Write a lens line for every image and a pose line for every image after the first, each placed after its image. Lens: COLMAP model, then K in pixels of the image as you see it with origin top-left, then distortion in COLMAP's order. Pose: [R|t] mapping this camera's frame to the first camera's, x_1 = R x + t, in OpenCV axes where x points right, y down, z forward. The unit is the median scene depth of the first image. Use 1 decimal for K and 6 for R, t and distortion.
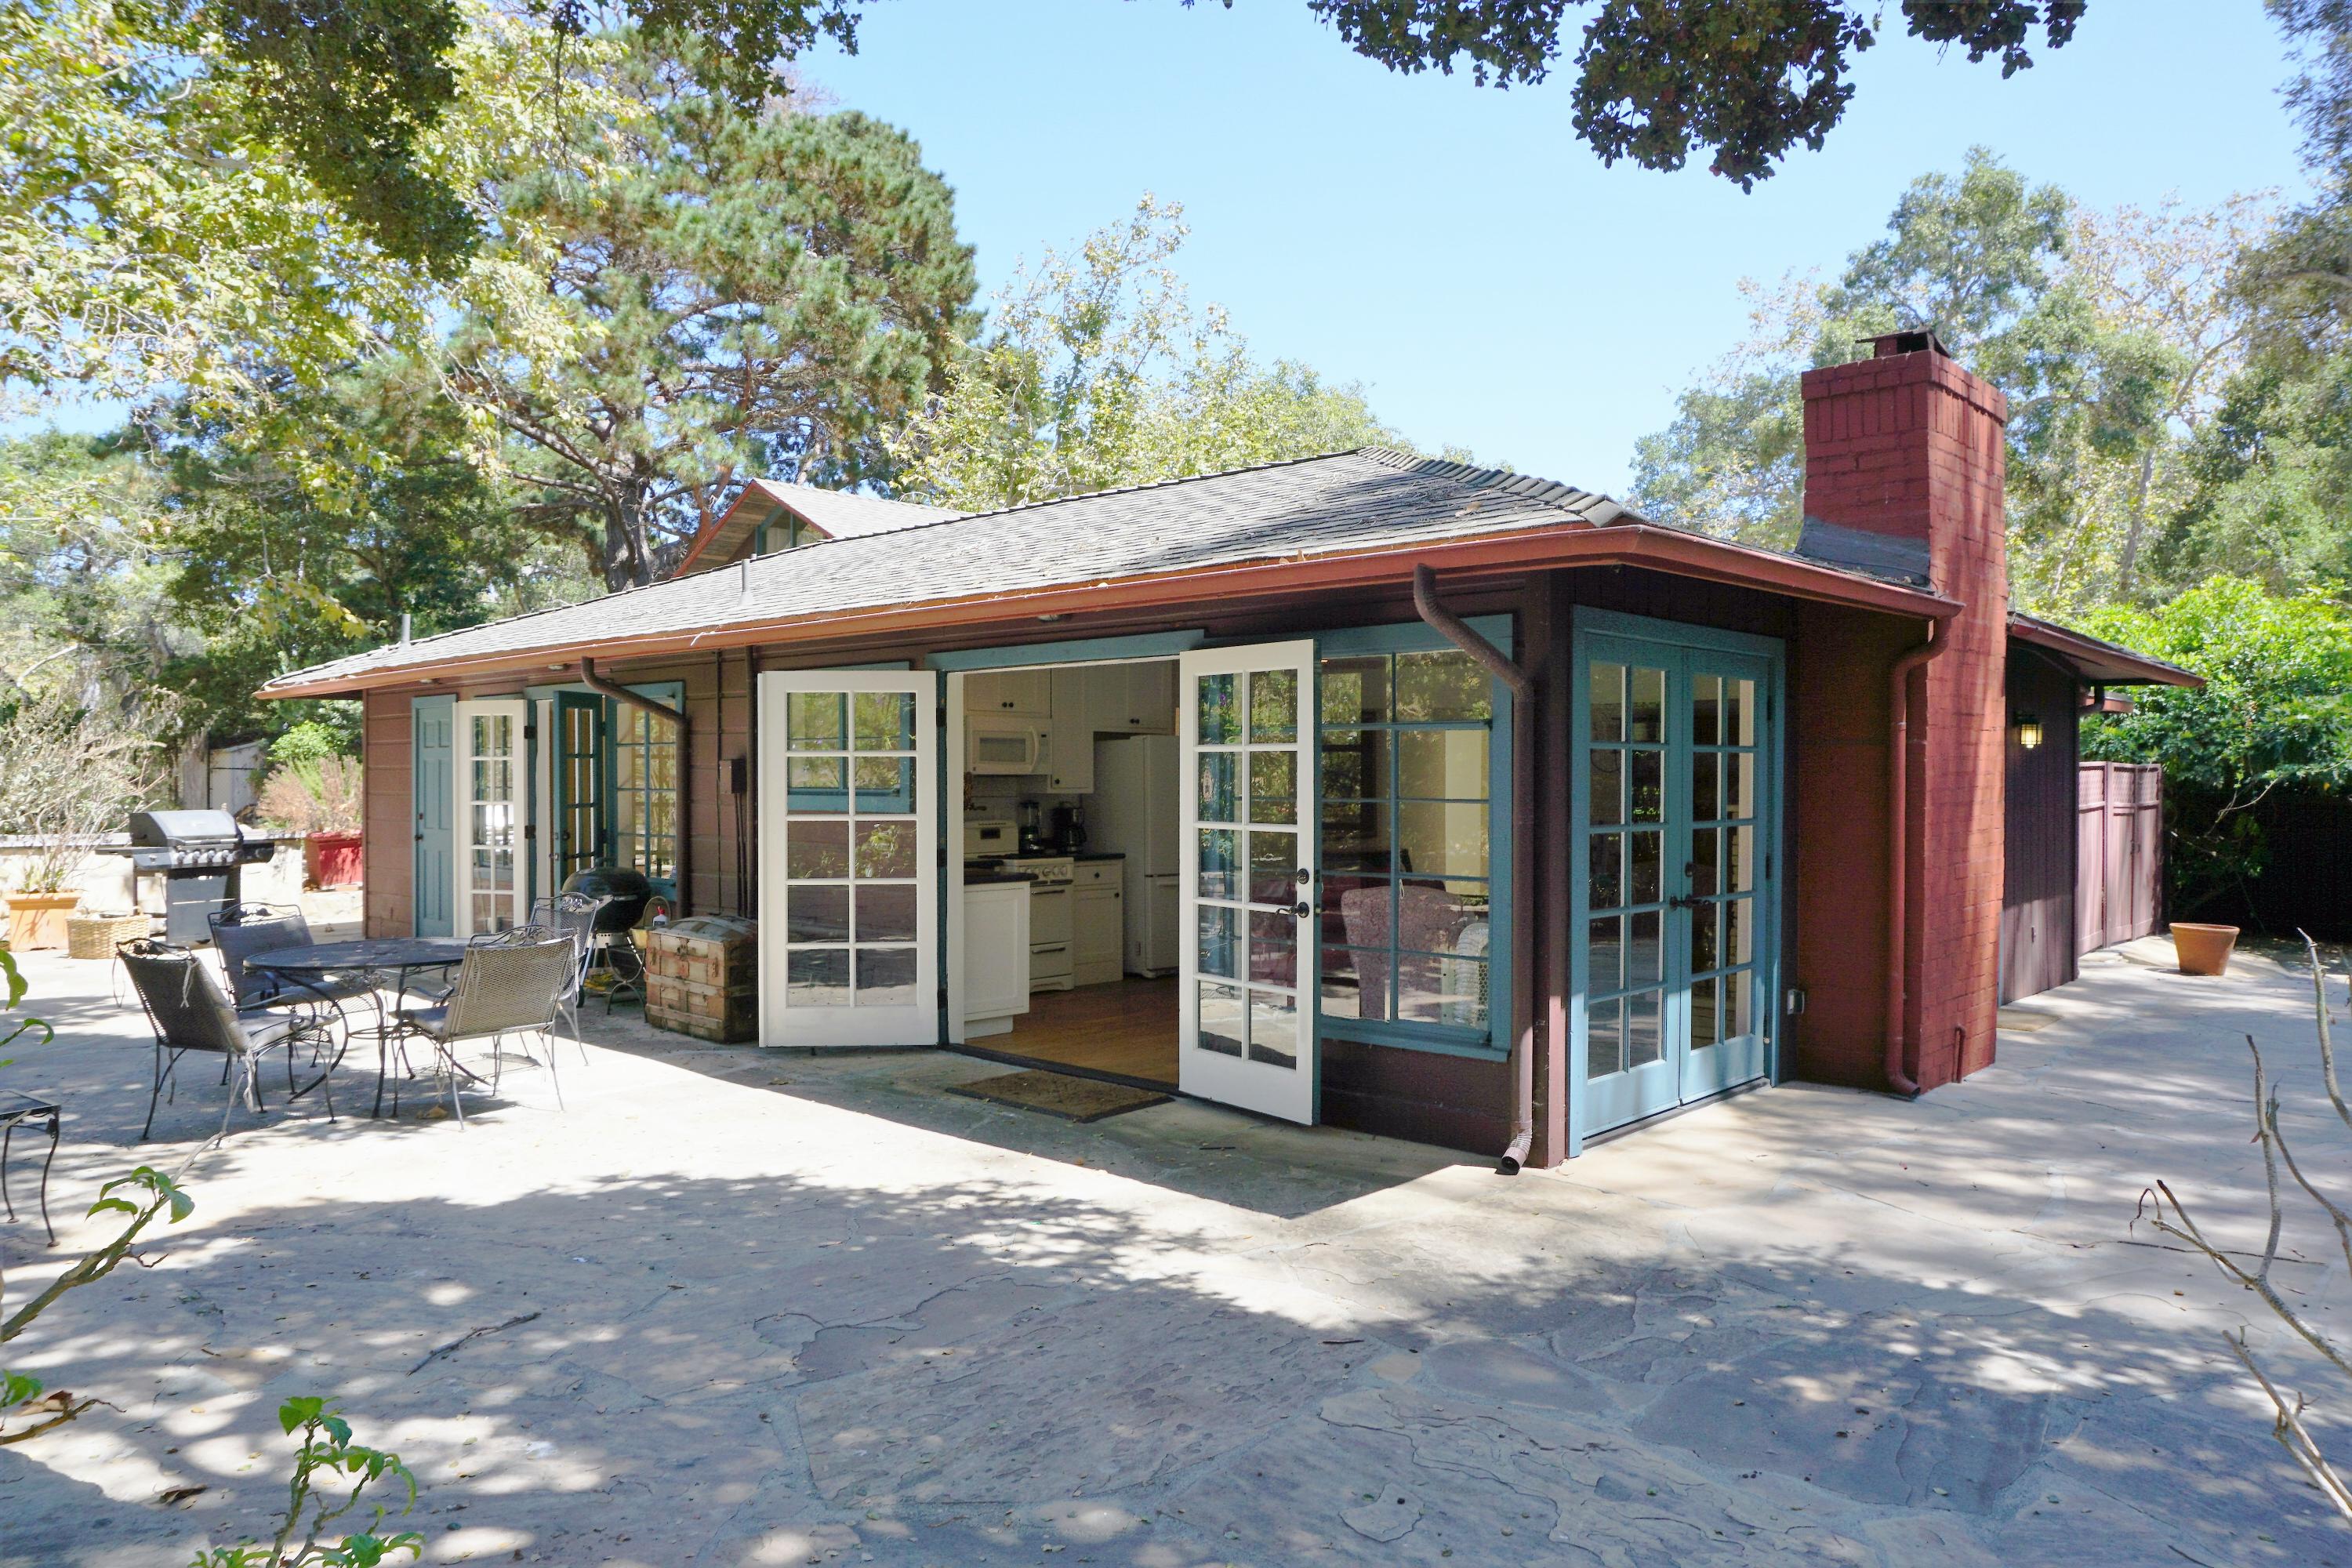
lens RADIAL K [[1622.1, 0, 1174.9], [0, 1622.1, 638.7], [0, 0, 1]] dist [-0.057934, -0.000546]
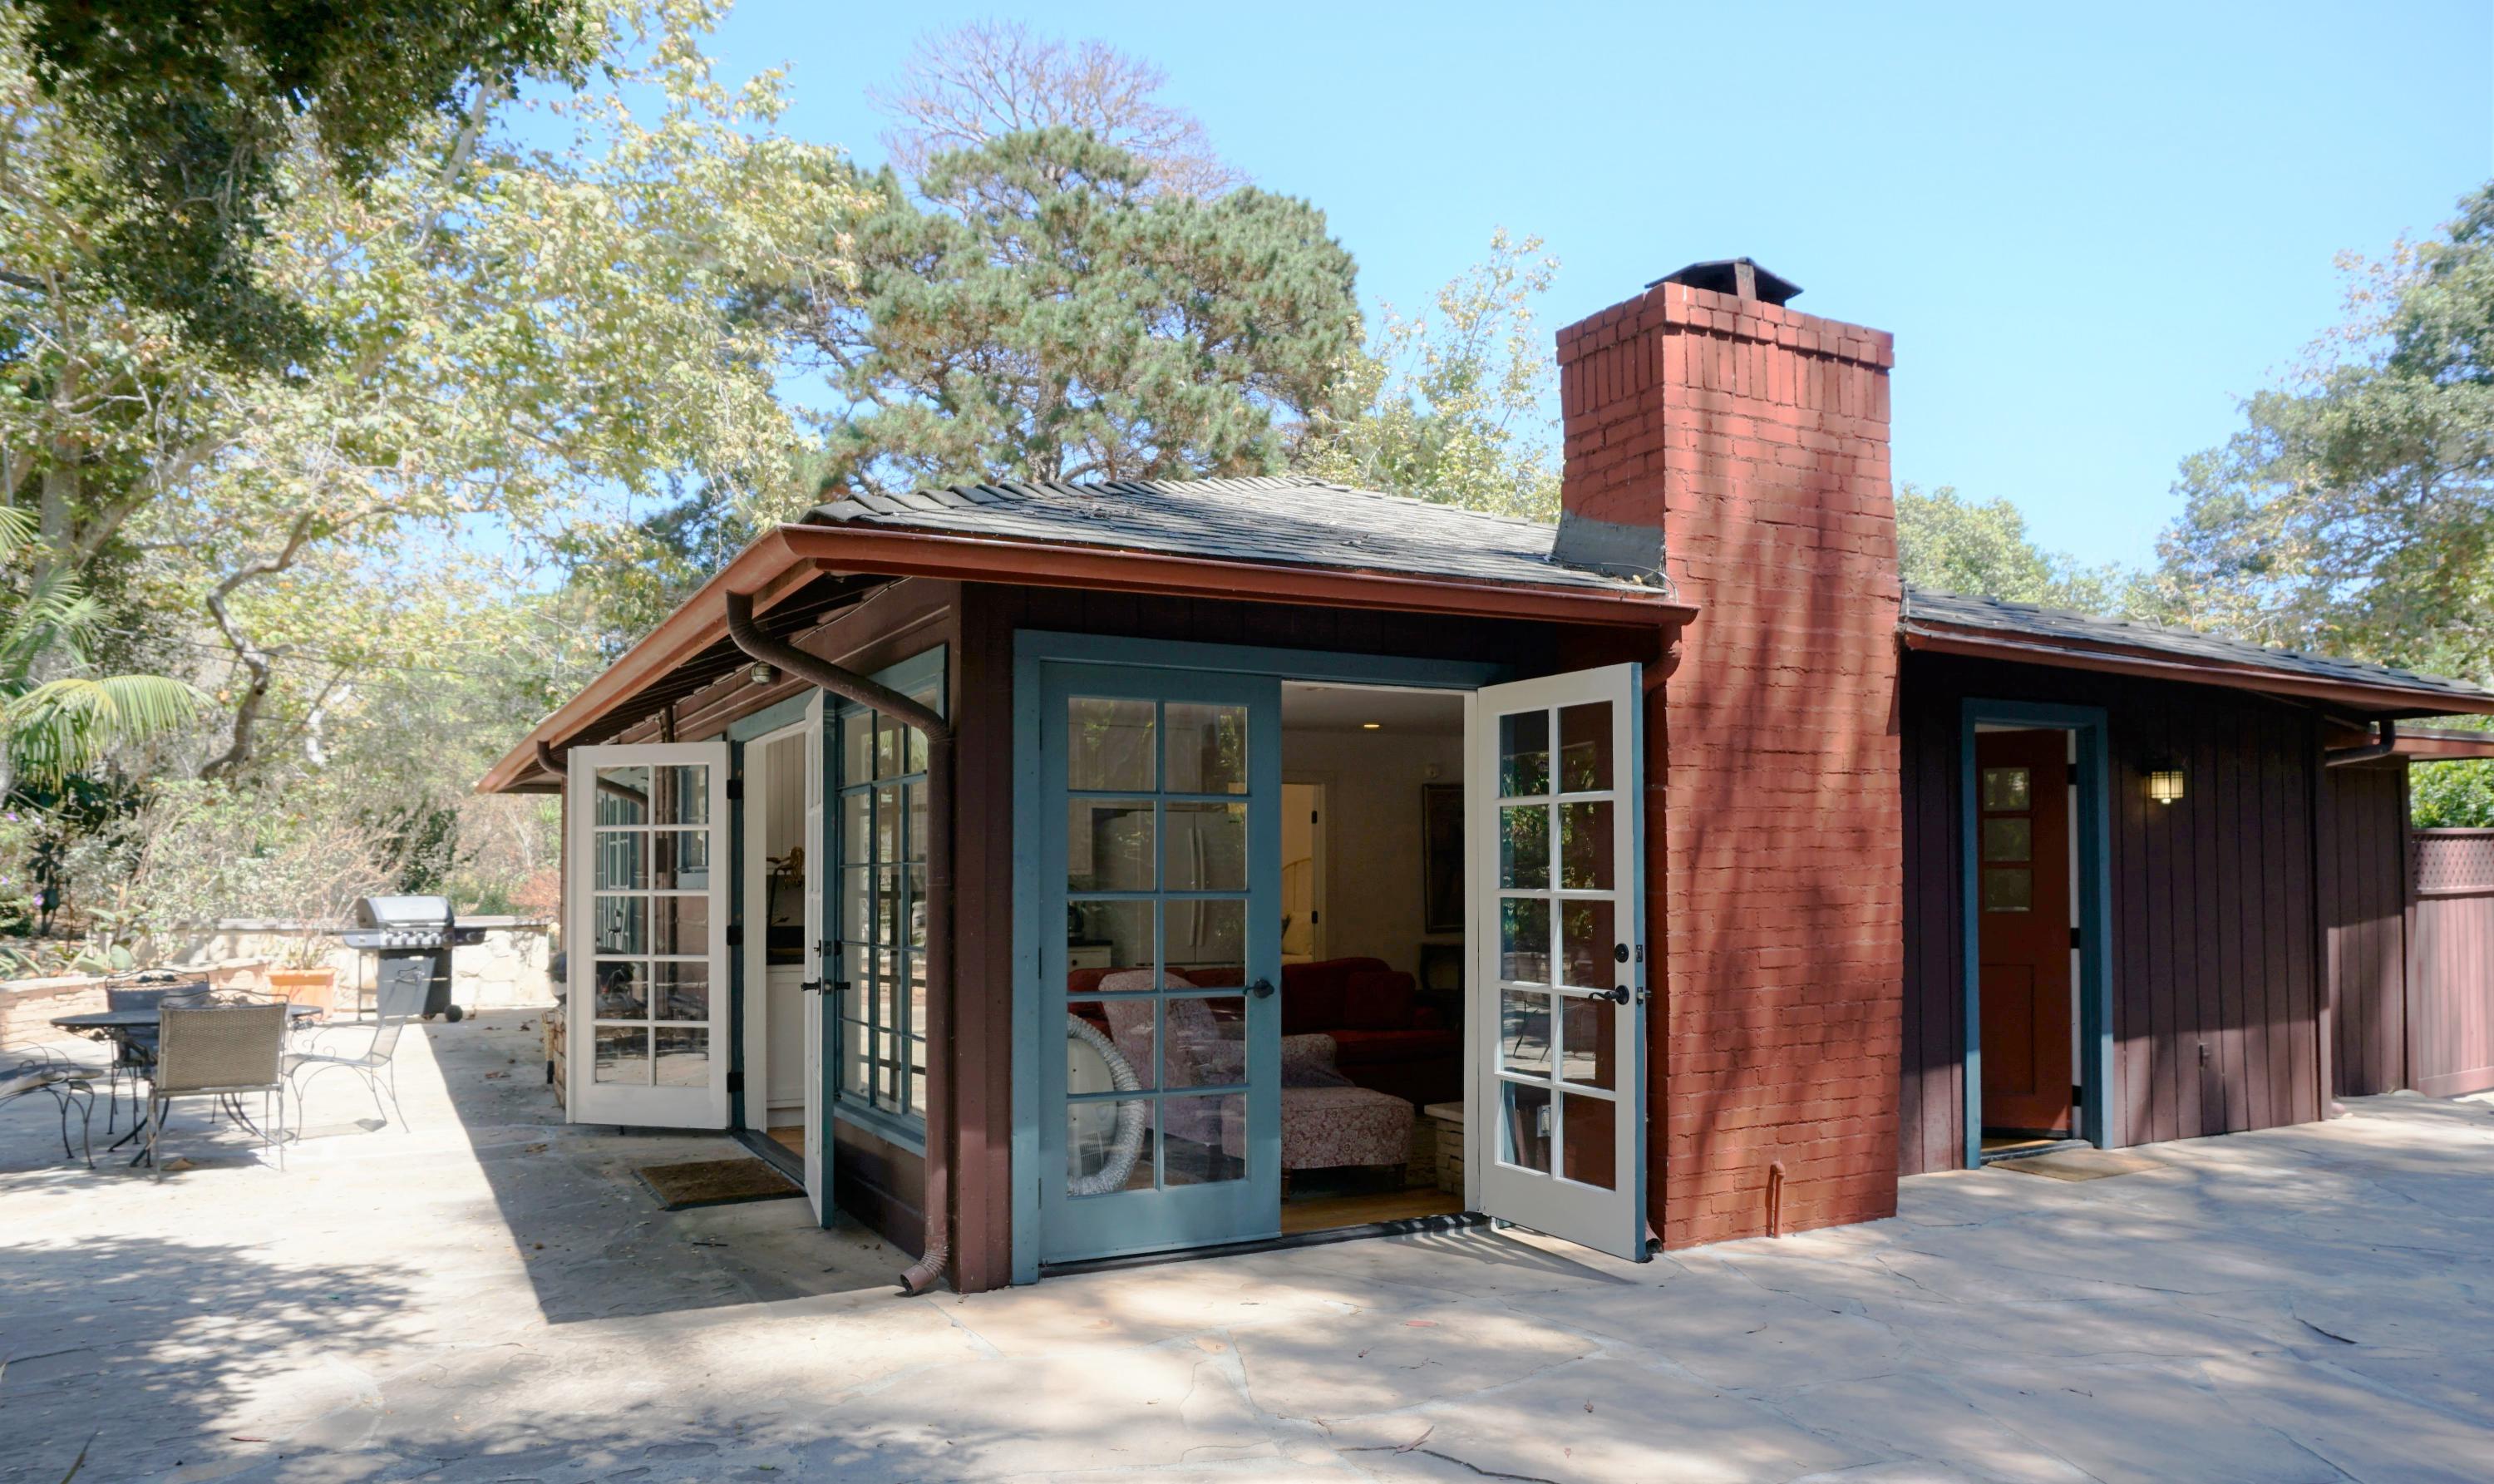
lens RADIAL K [[1667.1, 0, 1247.0], [0, 1667.1, 742.0], [0, 0, 1]] dist [-0.030146, 0.000852]
pose [[0.945967, -0.030829, -0.322793, 0.301116], [0.033067, 0.999452, 0.001450, 0.019119], [0.322571, -0.012046, 0.946469, 0.107688]]
